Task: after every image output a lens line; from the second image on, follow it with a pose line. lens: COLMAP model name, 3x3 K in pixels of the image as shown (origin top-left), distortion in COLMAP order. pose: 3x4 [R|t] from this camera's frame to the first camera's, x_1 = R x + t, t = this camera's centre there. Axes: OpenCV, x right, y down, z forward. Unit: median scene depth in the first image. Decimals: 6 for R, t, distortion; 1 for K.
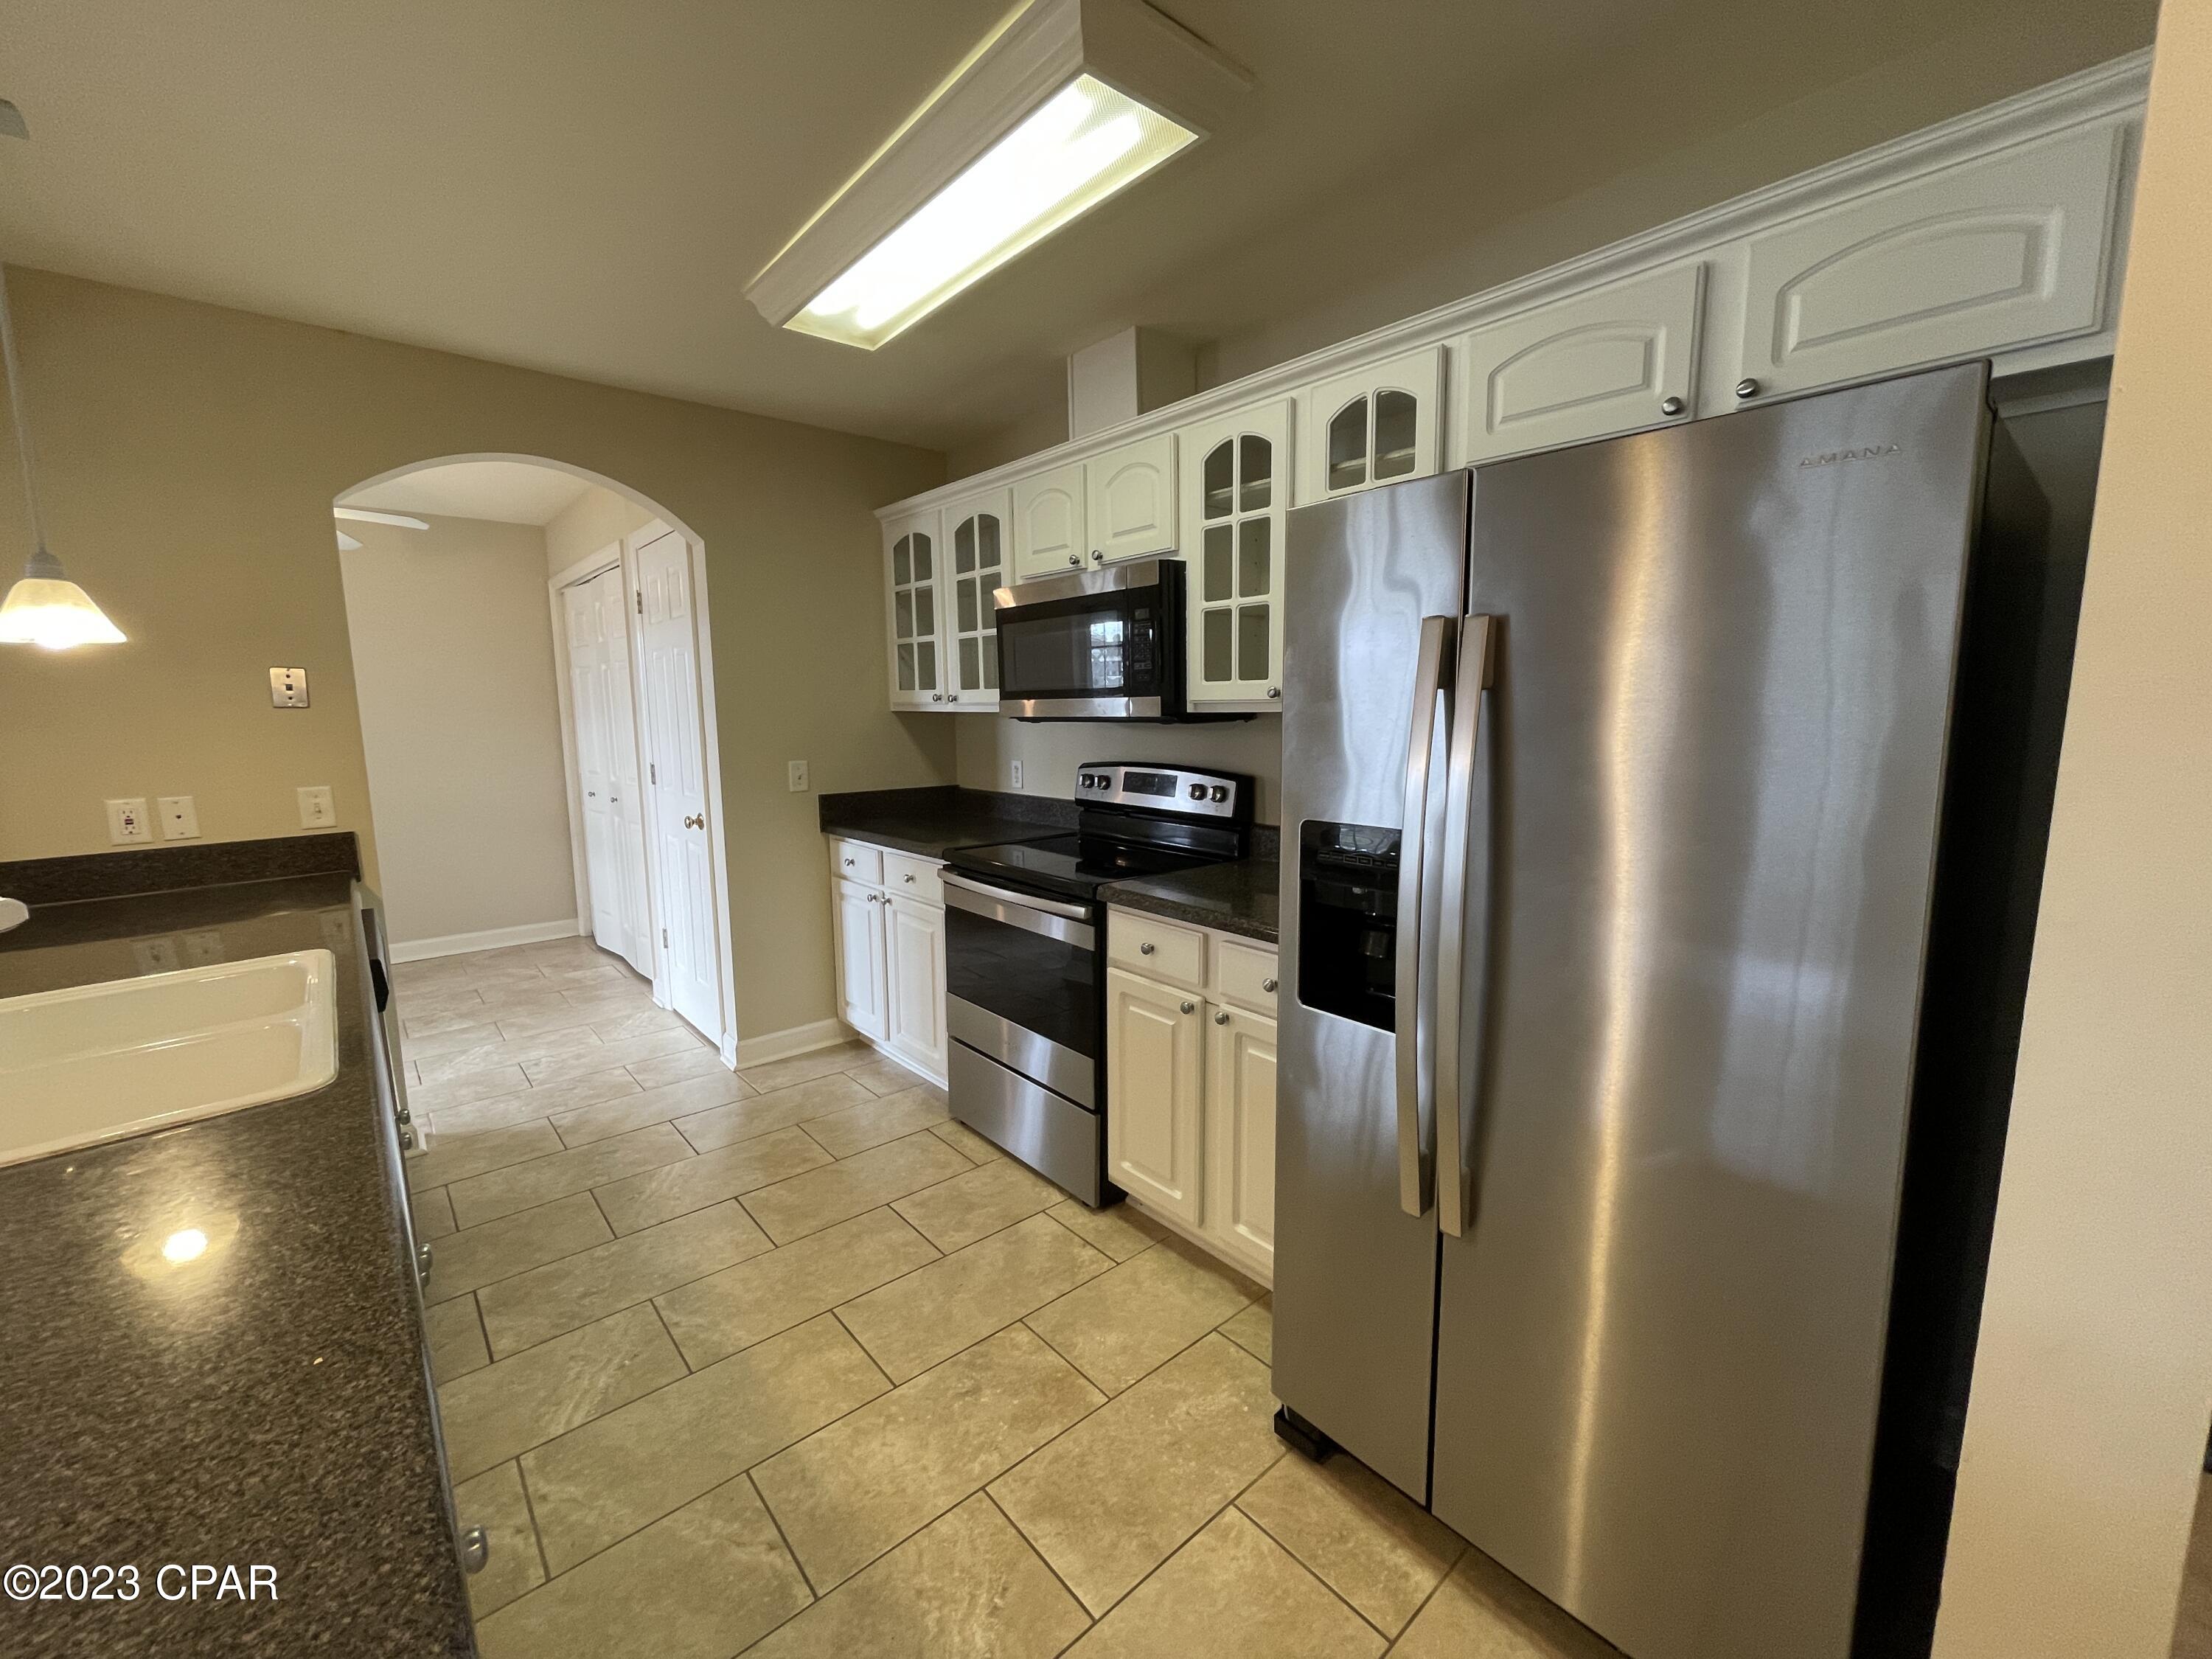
lens RADIAL K [[929.7, 0, 1079.9], [0, 929.7, 841.1], [0, 0, 1]] dist [-0.000742, -0.000173]
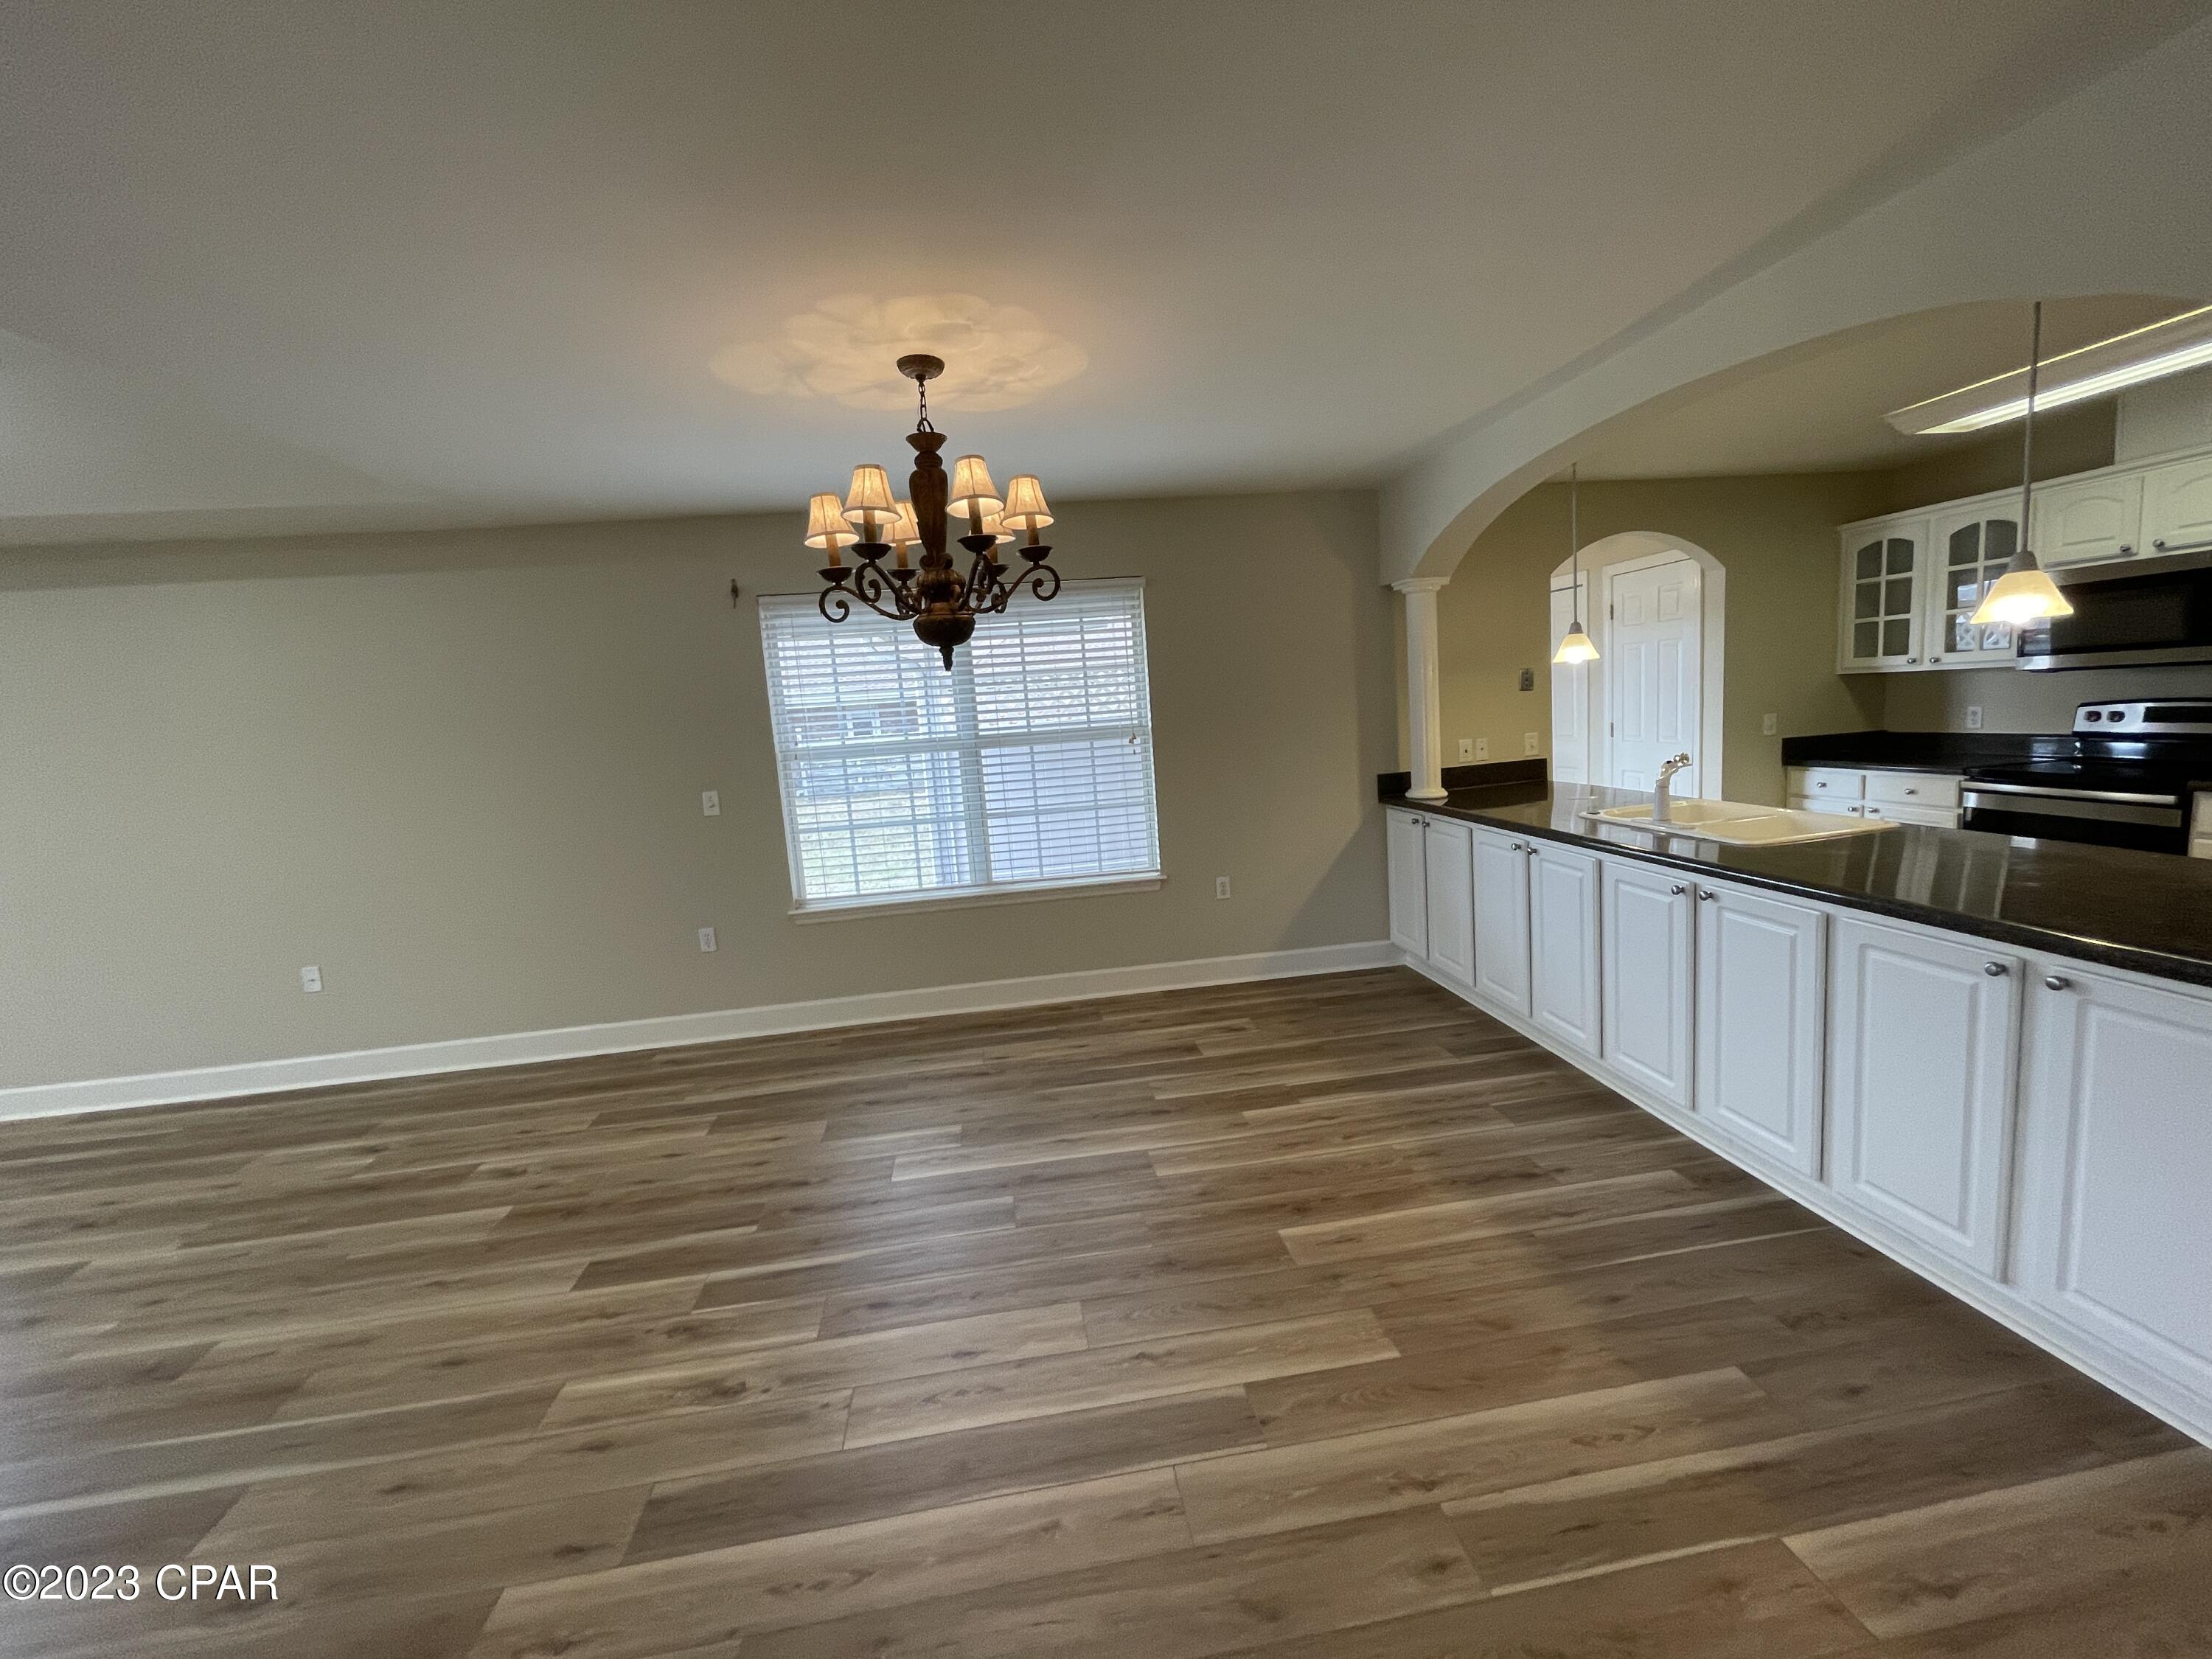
lens RADIAL K [[897.1, 0, 1106.0], [0, 897.1, 829.5], [0, 0, 1]] dist [0.000711, -0.000063]
pose [[0.851976, 0.023053, -0.523073, -0.493973], [-0.018726, 0.999733, 0.013559, 0.098408], [0.523246, -0.001757, 0.852180, -0.753930]]
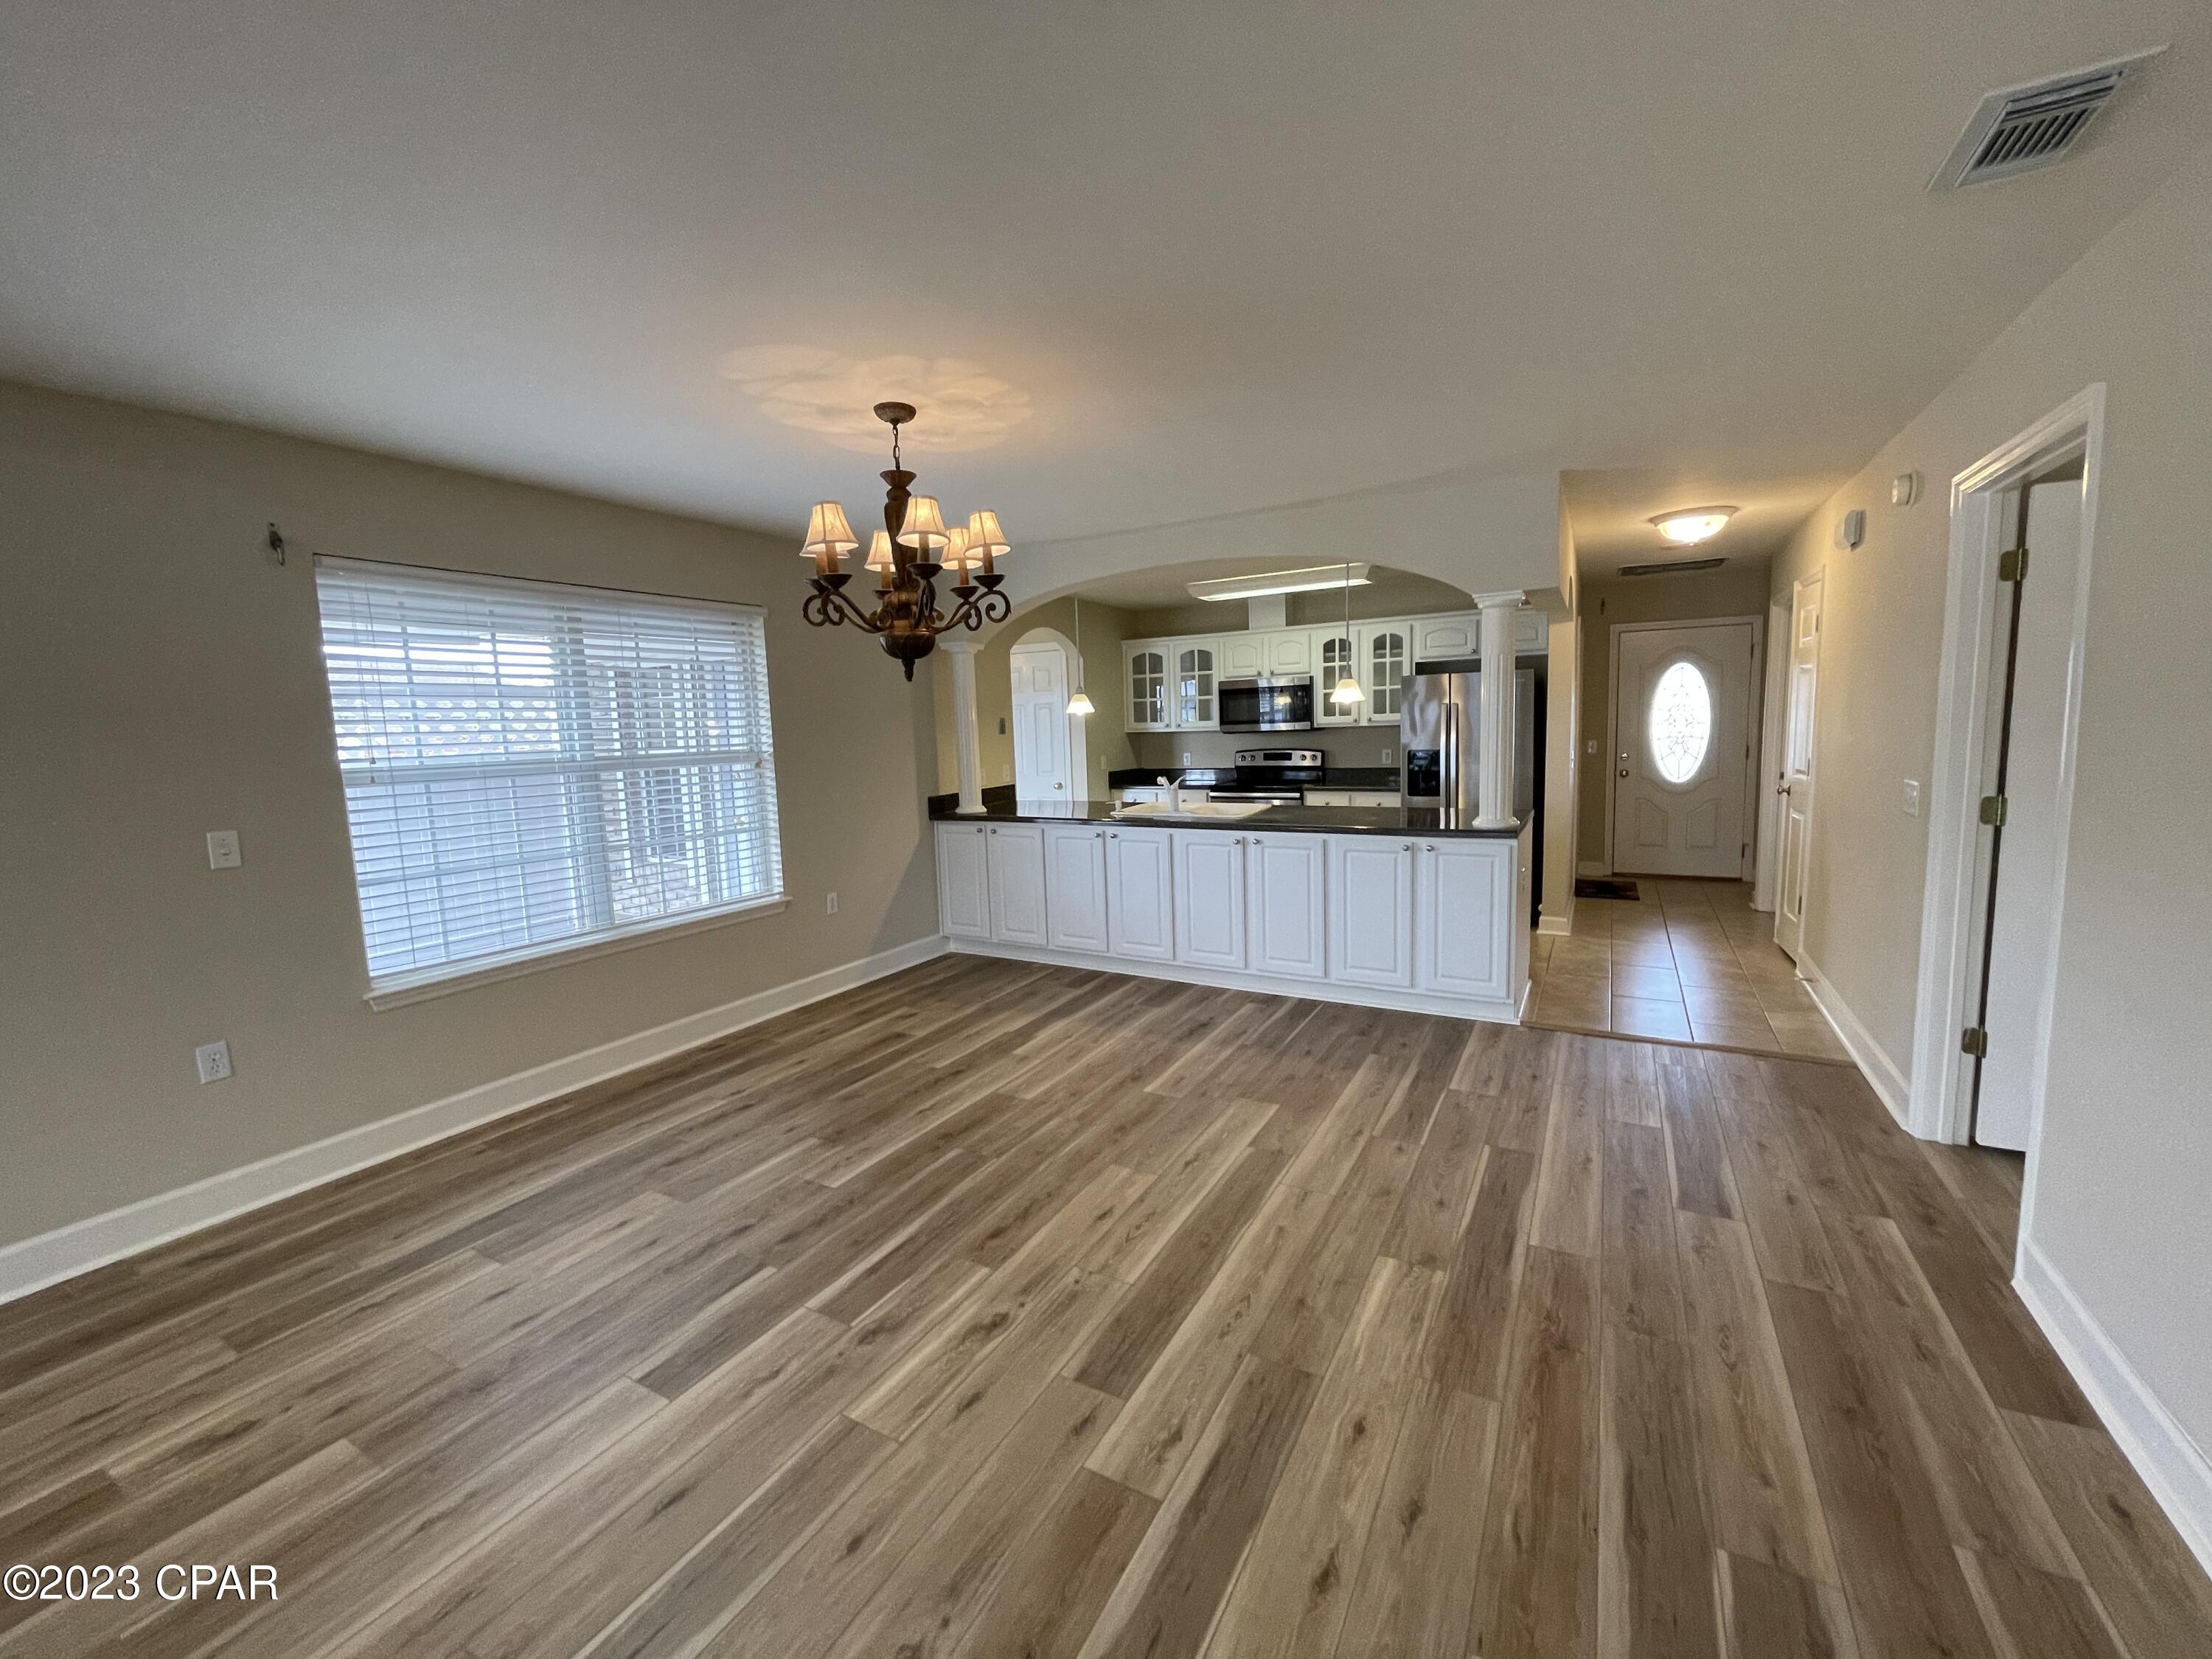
lens RADIAL K [[889.1, 0, 1099.2], [0, 889.1, 835.3], [0, 0, 1]] dist [0.001163, 0.000067]
pose [[0.932494, -0.064433, 0.355391, -1.180355], [0.076605, 0.996855, -0.020269, 0.155612], [-0.352968, 0.046125, 0.934498, -1.033386]]
